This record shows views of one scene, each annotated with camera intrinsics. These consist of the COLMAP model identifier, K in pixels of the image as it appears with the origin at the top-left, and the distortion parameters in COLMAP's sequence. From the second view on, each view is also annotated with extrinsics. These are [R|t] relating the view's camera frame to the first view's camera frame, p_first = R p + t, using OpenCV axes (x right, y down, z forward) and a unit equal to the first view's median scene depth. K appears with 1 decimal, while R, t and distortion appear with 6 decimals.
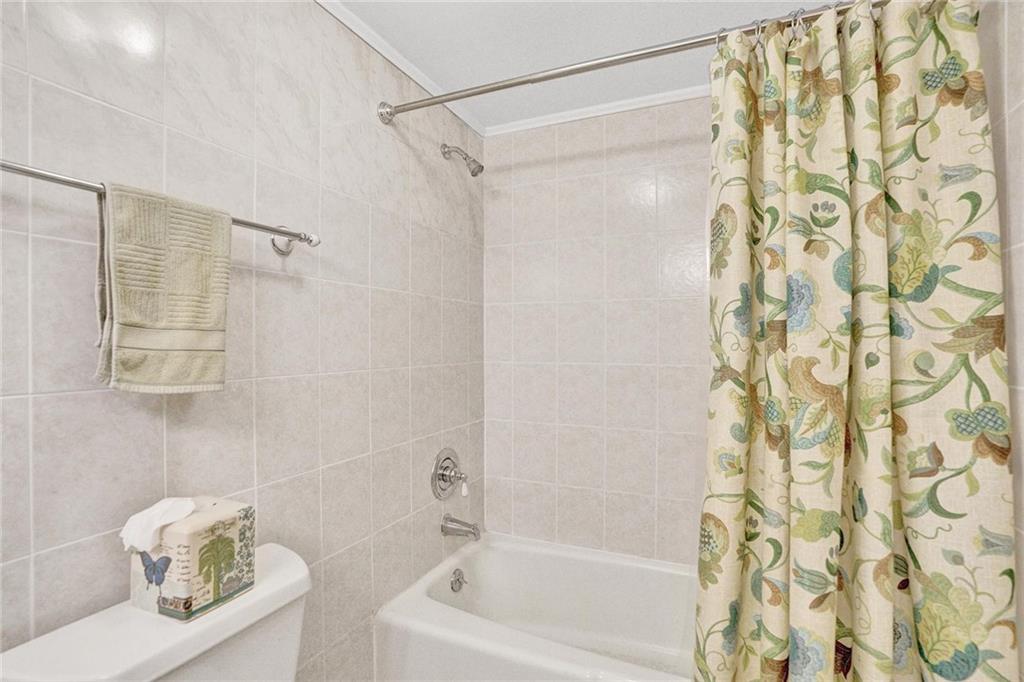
lens RADIAL K [[491.3, 0, 512.0], [0, 491.3, 341.0], [0, 0, 1]] dist [0.001841, 0.030228]
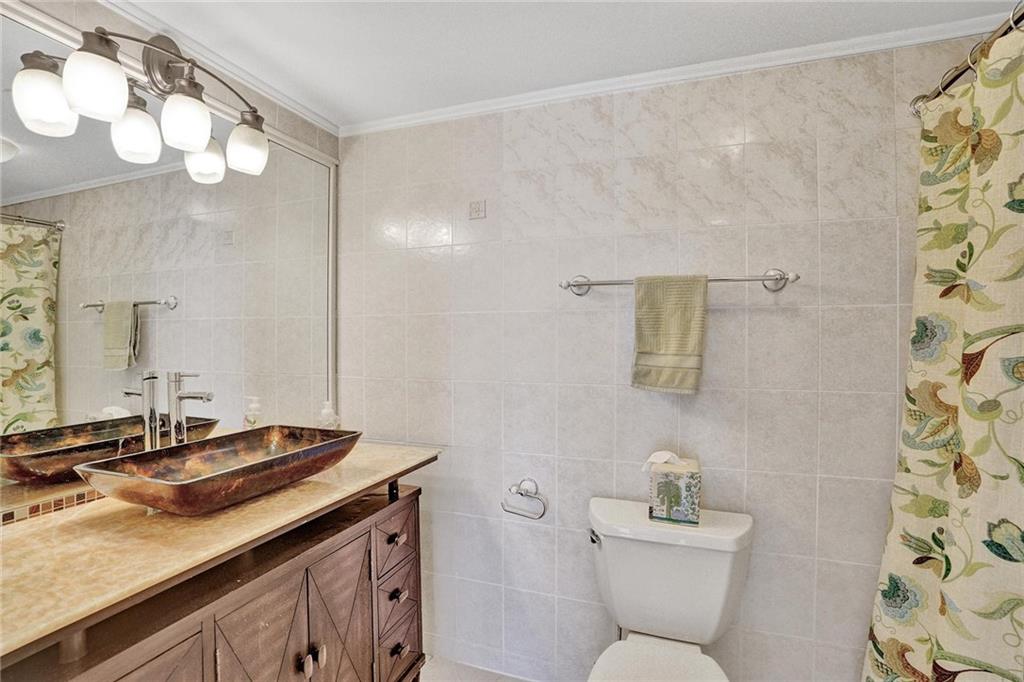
lens RADIAL K [[491.2, 0, 517.9], [0, 491.2, 335.5], [0, 0, 1]] dist [-0.068645, 0.029863]
pose [[0.519876, -0.022953, -0.853933, 0.517938], [-0.030375, 0.998510, -0.045332, -0.000391], [0.853701, 0.049505, 0.518404, -0.286069]]
